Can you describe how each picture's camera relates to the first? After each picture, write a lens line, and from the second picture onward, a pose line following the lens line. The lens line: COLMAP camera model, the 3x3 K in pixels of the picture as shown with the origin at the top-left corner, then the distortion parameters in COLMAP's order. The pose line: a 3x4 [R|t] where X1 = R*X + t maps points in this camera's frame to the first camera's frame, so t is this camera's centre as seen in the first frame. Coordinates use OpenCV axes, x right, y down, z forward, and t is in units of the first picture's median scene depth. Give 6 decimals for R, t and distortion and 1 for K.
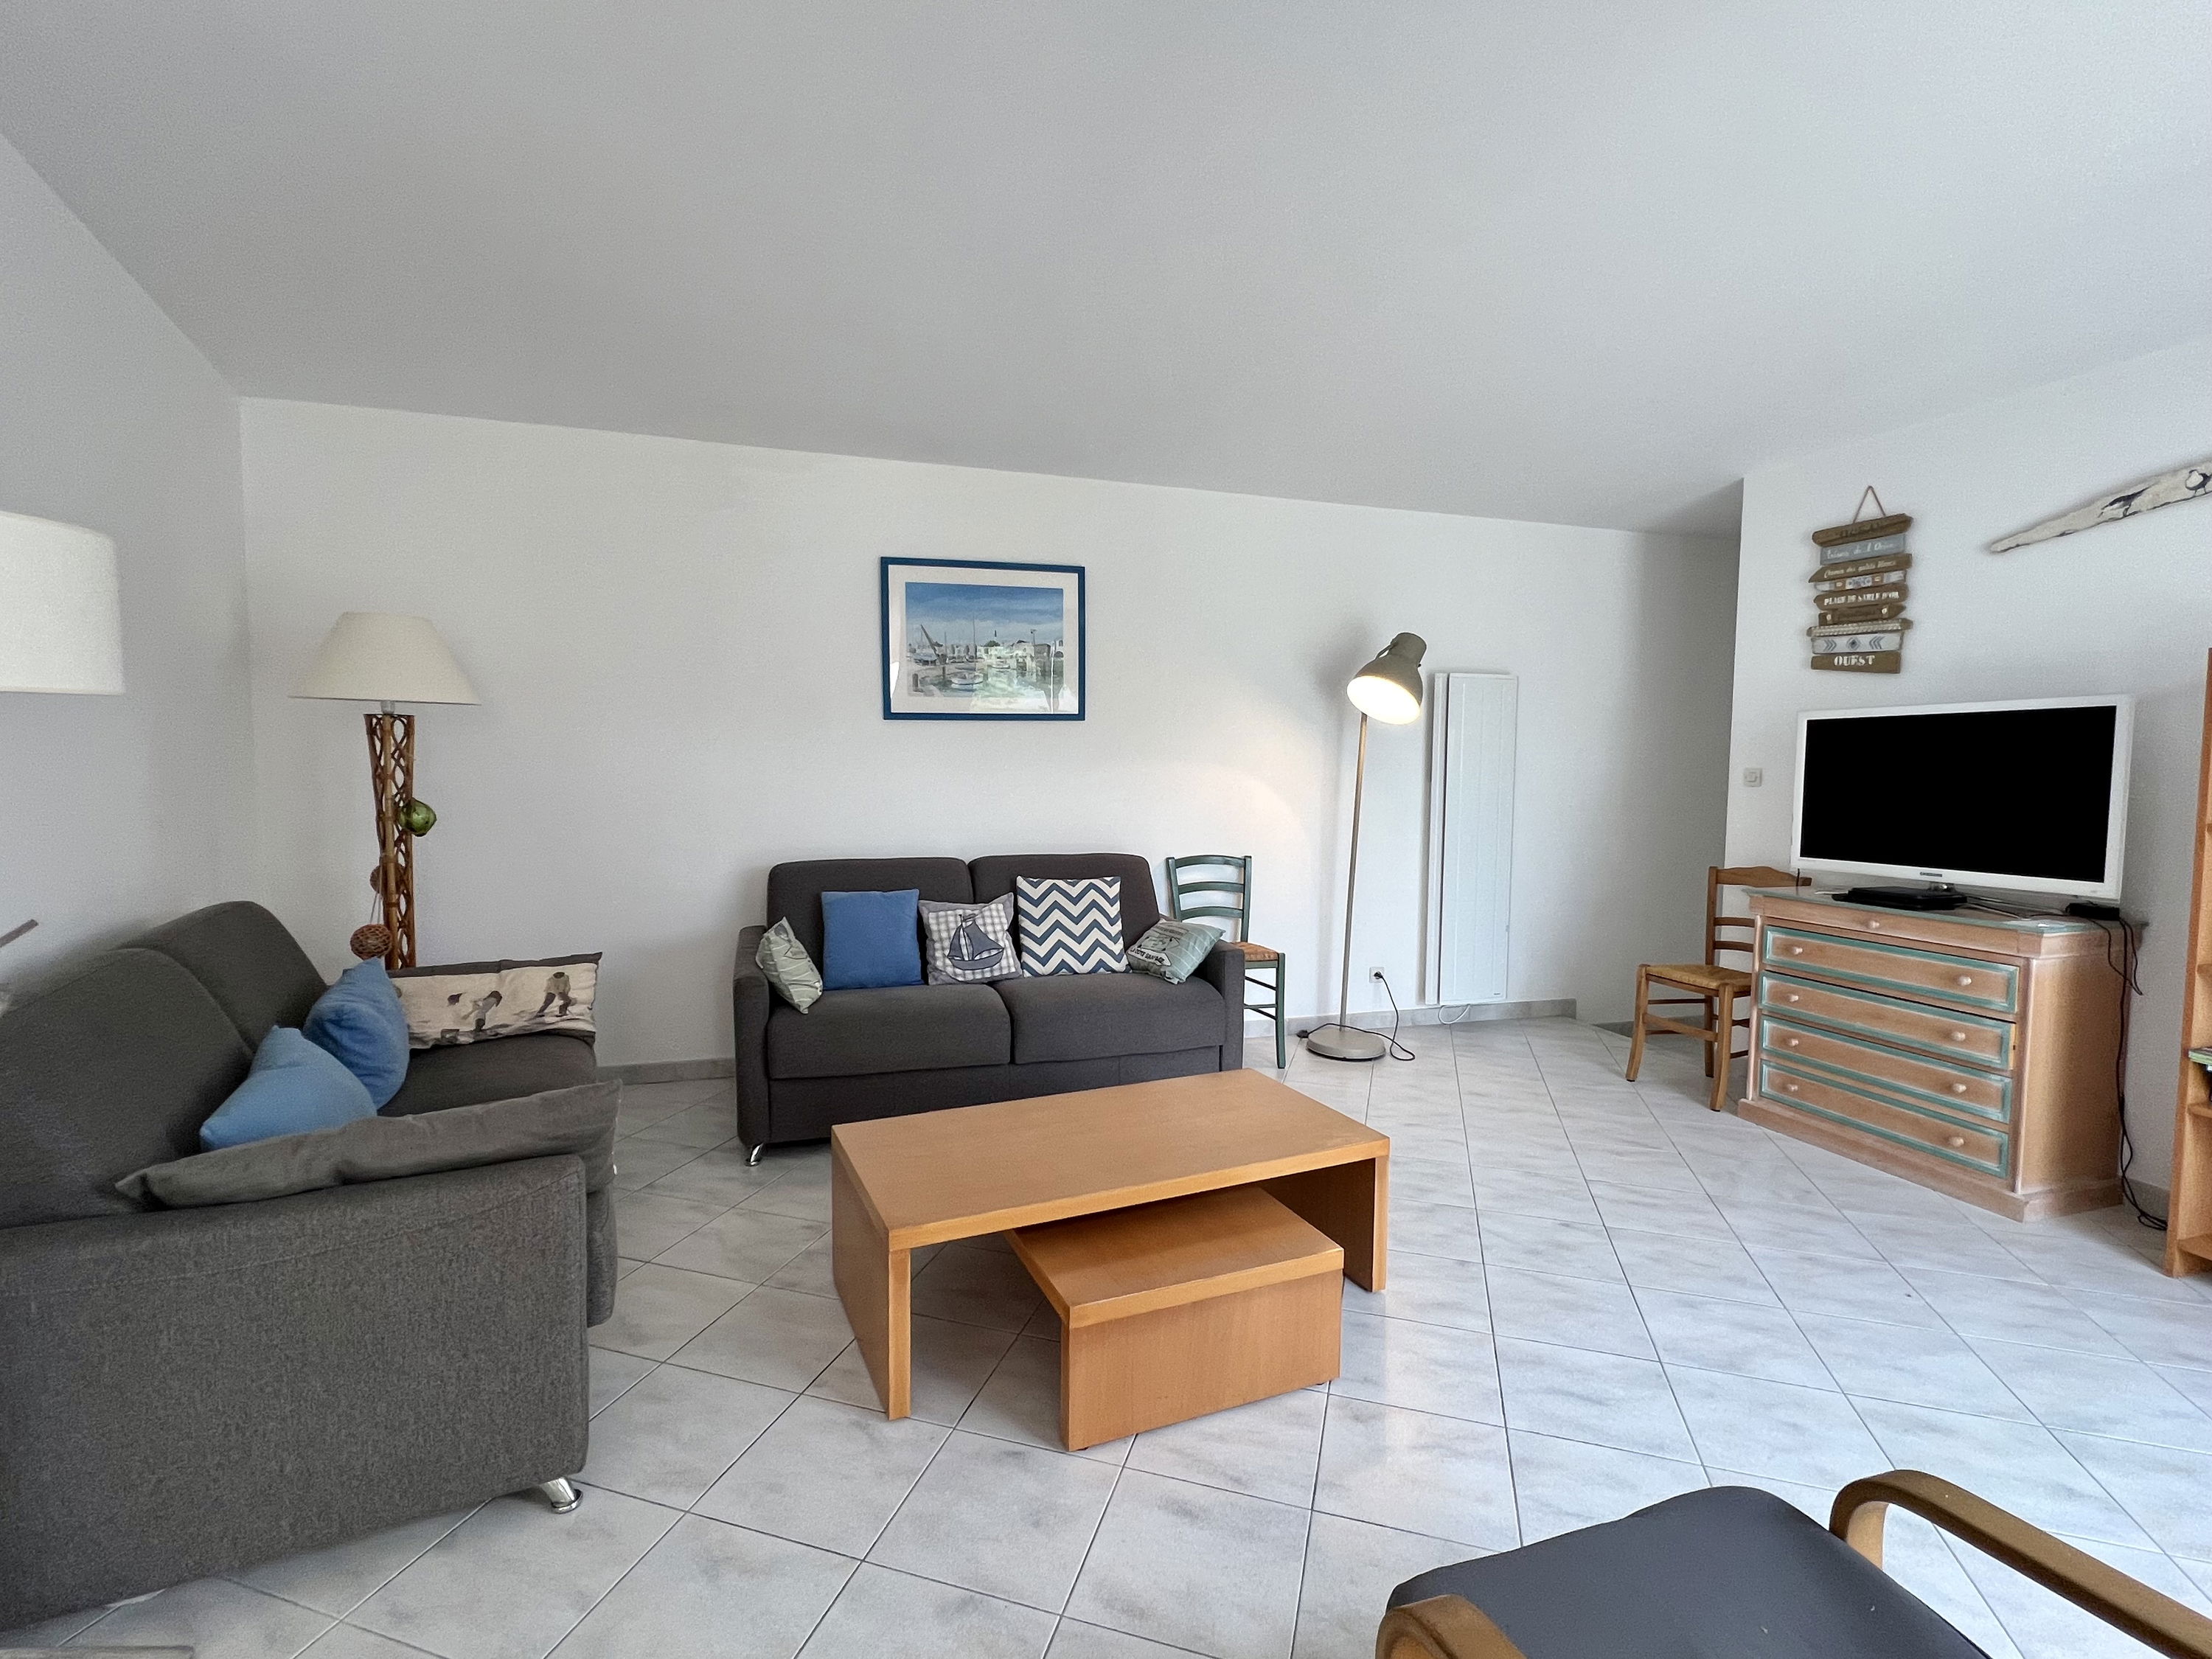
lens RADIAL K [[1011.8, 0, 1098.2], [0, 1011.8, 821.4], [0, 0, 1]] dist [-0.003465, 0.001069]
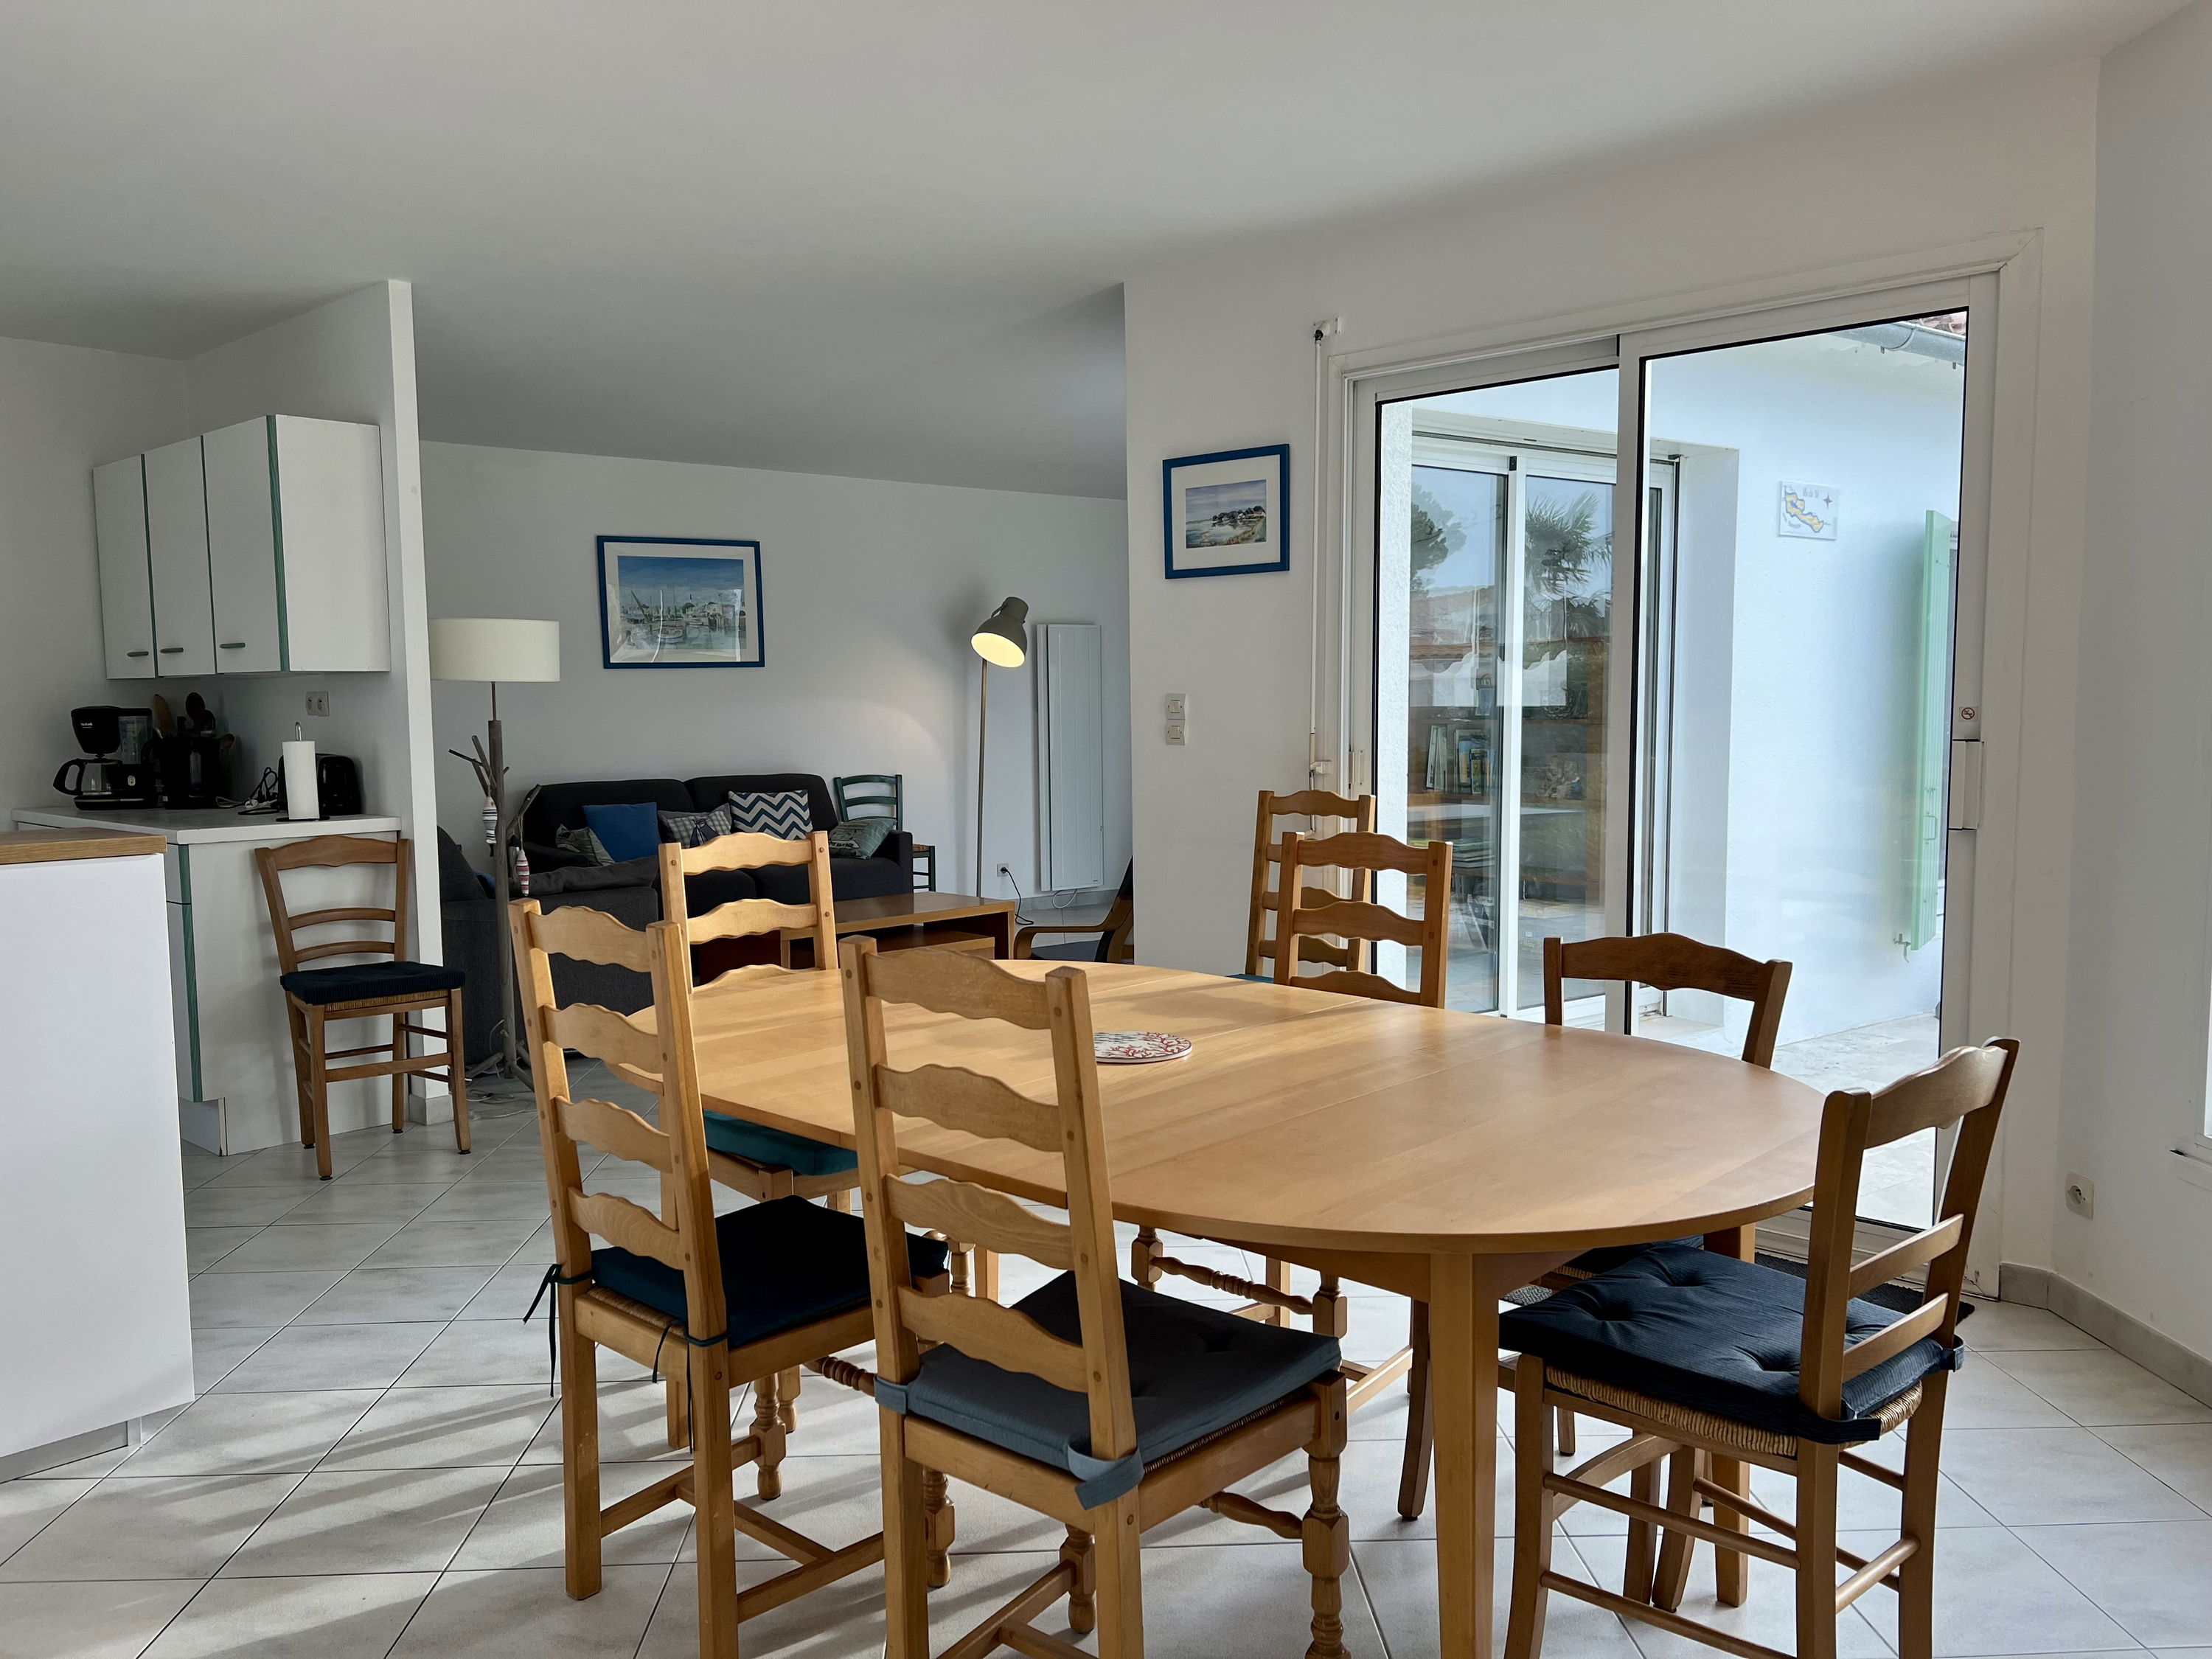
lens RADIAL K [[1662.7, 0, 1112.9], [0, 1662.7, 850.8], [0, 0, 1]] dist [0.062673, -0.065213]
pose [[0.941200, -0.051093, 0.333963, -0.351504], [0.040230, 0.998415, 0.039369, 0.069981], [-0.335445, -0.023619, 0.941764, -1.221800]]
